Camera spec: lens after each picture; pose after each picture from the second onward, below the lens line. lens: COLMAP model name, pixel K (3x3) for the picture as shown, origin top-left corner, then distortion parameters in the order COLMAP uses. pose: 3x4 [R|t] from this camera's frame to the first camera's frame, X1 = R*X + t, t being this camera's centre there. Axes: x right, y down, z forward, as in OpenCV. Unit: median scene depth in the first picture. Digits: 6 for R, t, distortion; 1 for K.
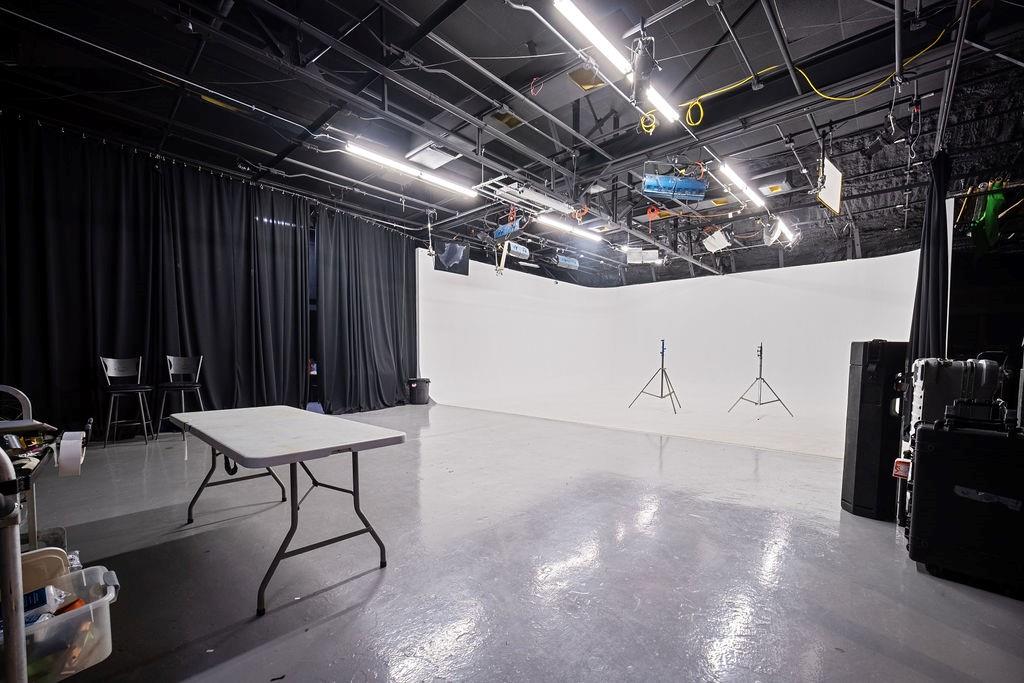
lens RADIAL K [[410.8, 0, 512.9], [0, 410.8, 382.9], [0, 0, 1]] dist [-0.000159, 0.000139]
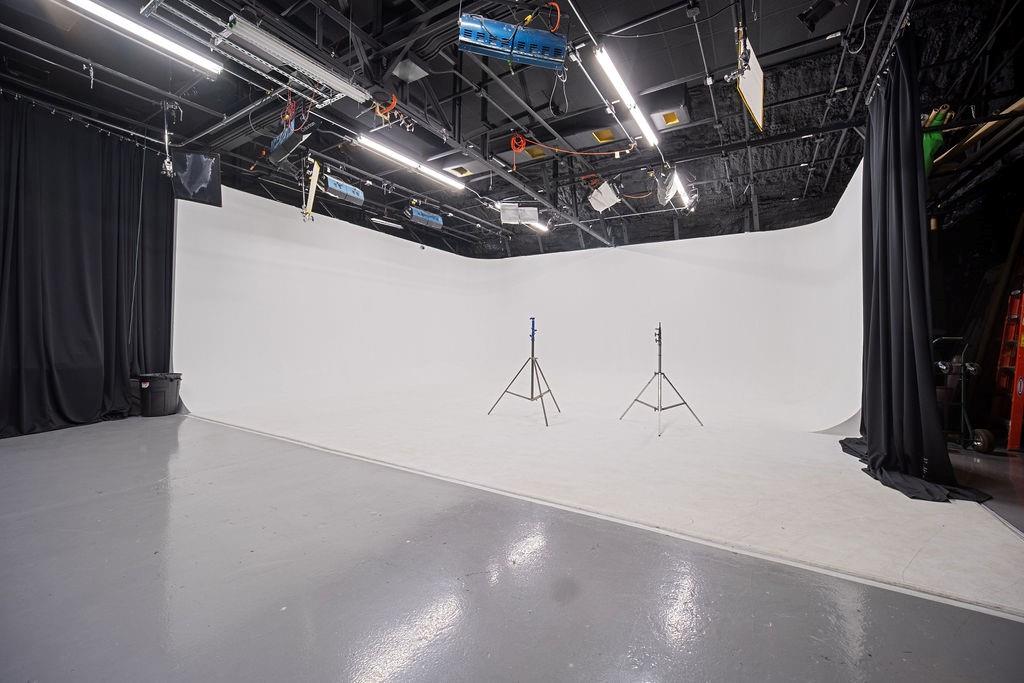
lens RADIAL K [[394.8, 0, 512.0], [0, 394.8, 341.5], [0, 0, 1]] dist [-0.000407, 0.000023]
pose [[0.981478, 0.007159, 0.191444, 0.177250], [0.004103, 0.998287, -0.058365, -0.021310], [-0.191533, 0.058069, 0.979767, 0.301826]]
